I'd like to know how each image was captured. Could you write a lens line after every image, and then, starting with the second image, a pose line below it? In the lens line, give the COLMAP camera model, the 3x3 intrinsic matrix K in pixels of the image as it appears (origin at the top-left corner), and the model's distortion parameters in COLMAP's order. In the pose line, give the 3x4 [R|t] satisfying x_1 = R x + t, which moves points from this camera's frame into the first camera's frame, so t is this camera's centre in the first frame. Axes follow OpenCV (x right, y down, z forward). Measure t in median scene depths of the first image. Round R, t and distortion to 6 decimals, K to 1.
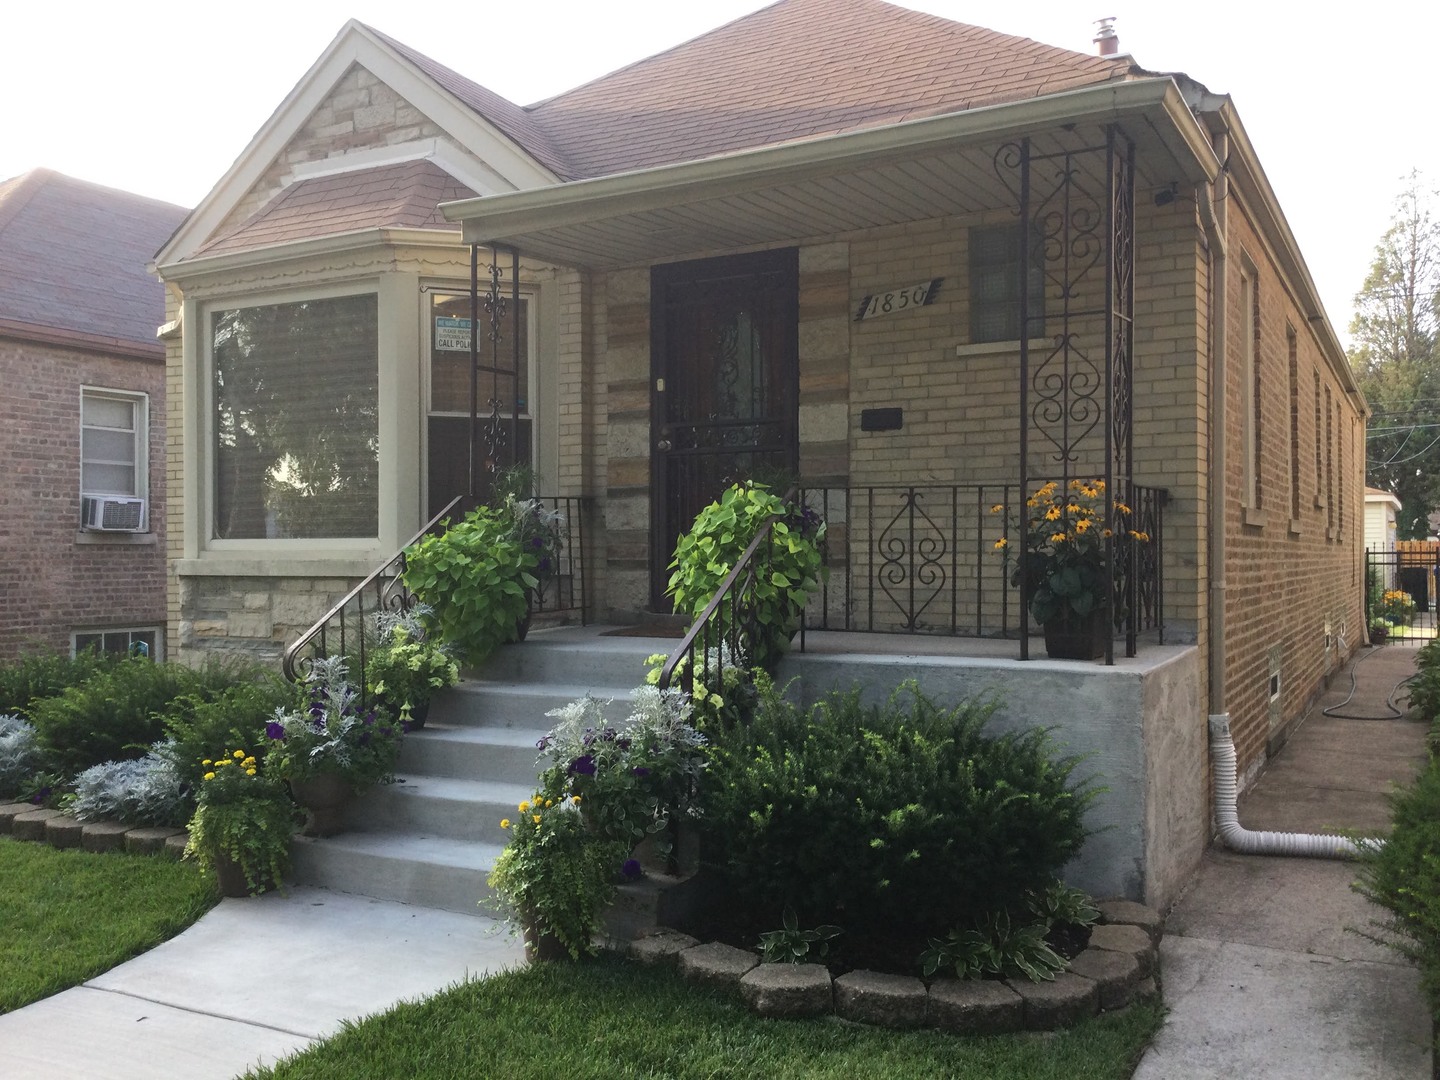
lens RADIAL K [[1288.6, 0, 720.0], [0, 1288.6, 540.0], [0, 0, 1]] dist [-0.001087, -0.002261]
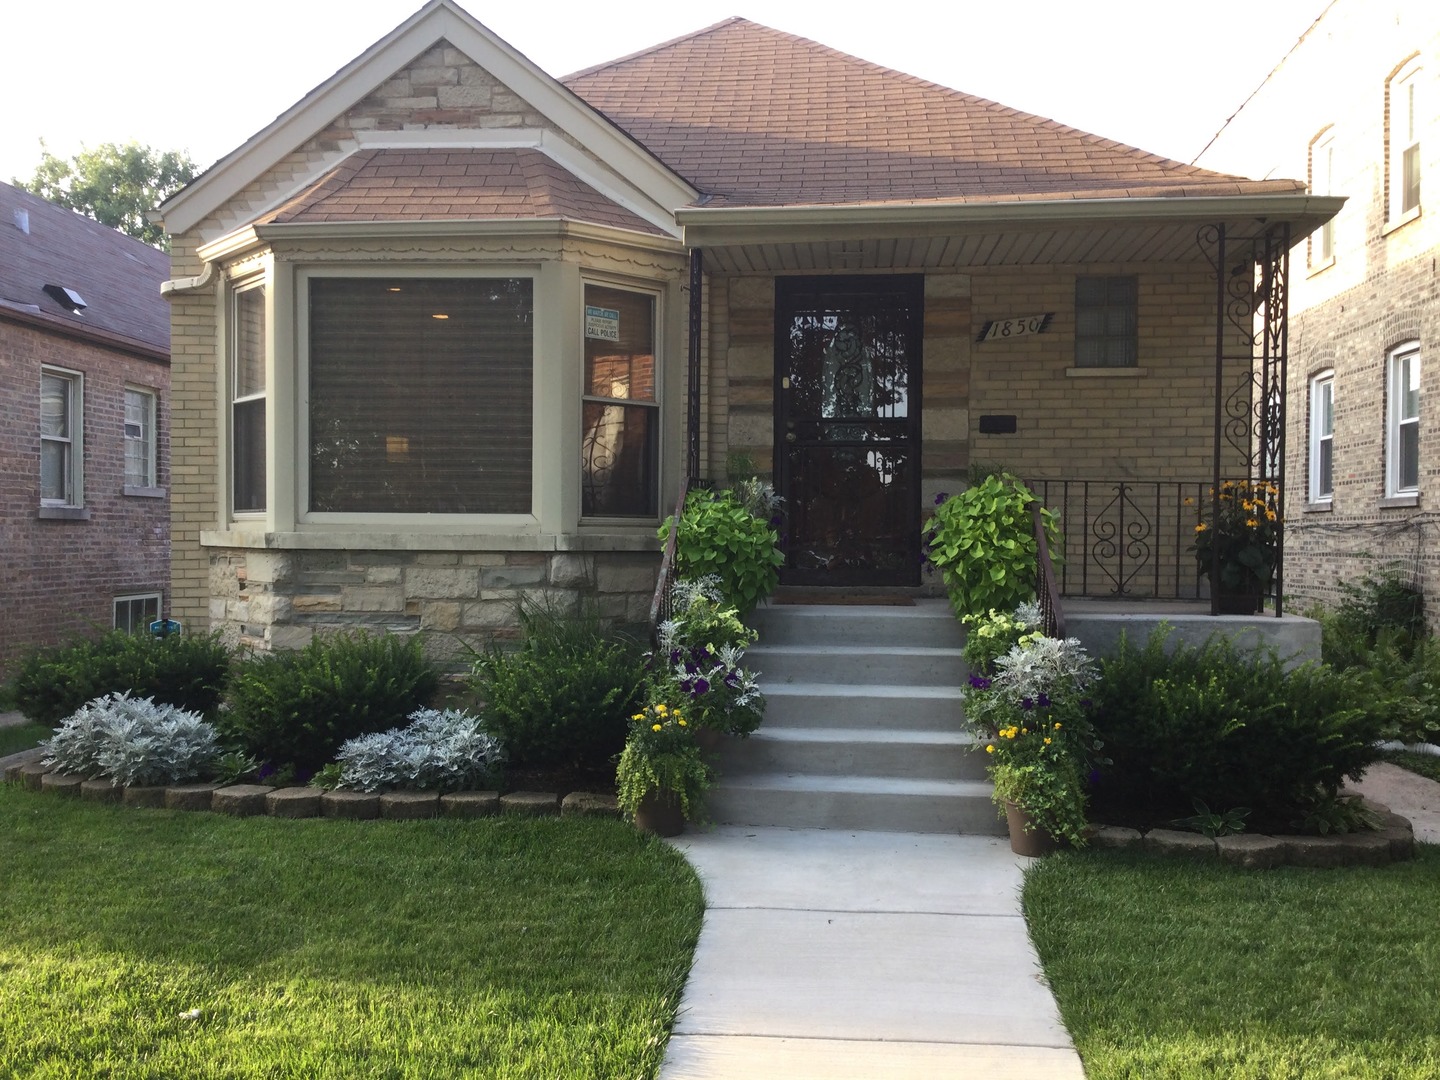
lens RADIAL K [[1308.9, 0, 720.0], [0, 1308.9, 540.0], [0, 0, 1]] dist [0.019779, -0.014184]
pose [[0.923779, 0.009789, 0.382802, -0.532489], [-0.015315, 0.999818, 0.011392, 0.004920], [-0.382620, -0.016387, 0.923760, -0.038843]]
